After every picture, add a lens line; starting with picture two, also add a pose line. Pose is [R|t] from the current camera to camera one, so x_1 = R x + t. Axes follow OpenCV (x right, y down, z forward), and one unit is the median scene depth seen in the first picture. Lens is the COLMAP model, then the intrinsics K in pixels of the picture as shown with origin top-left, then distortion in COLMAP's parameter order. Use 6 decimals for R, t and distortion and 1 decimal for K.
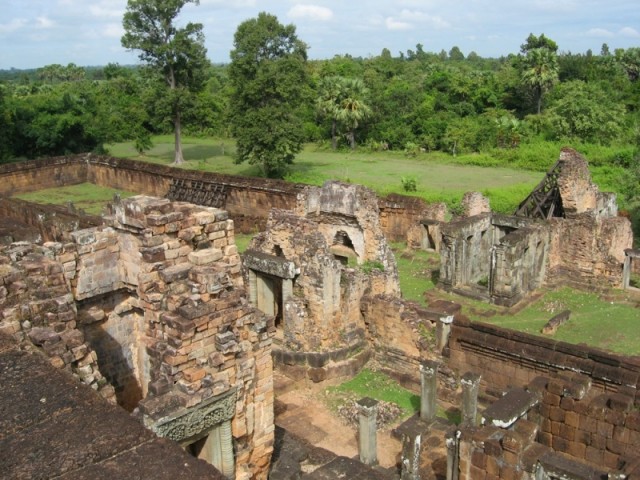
lens RADIAL K [[675.4, 0, 316.8], [0, 675.4, 241.5], [0, 0, 1]] dist [-0.104691, 0.000000]
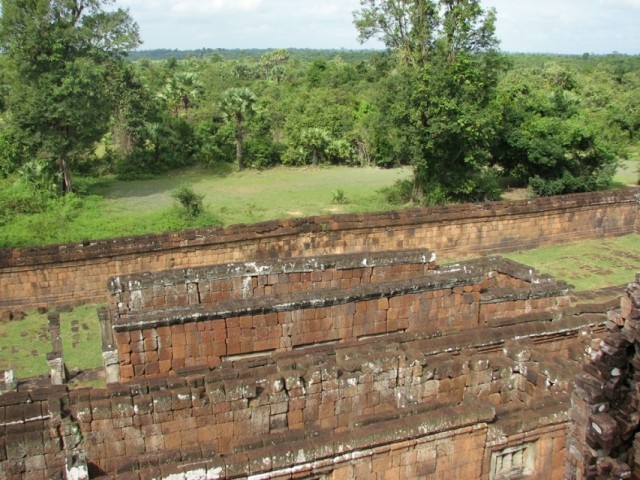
lens RADIAL K [[675.4, 0, 308.8], [0, 675.4, 230.0], [0, 0, 1]] dist [-0.104691, 0.000000]
pose [[0.891011, 0.137567, -0.432637, -0.363086], [-0.138391, 0.989931, 0.029758, -0.070648], [0.432374, 0.033358, 0.901077, 0.307318]]
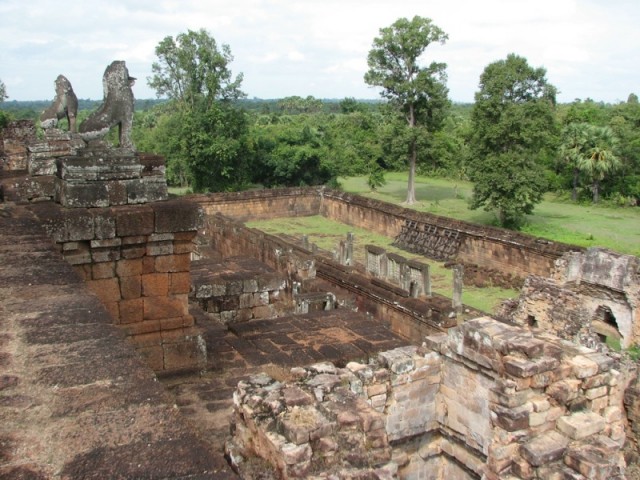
lens RADIAL K [[675.4, 0, 318.3], [0, 675.4, 239.1], [0, 0, 1]] dist [-0.104691, 0.000000]
pose [[0.946792, 0.091834, -0.308467, -0.027493], [-0.108908, 0.993304, -0.038557, -0.013348], [0.302861, 0.070100, 0.950453, 0.031204]]
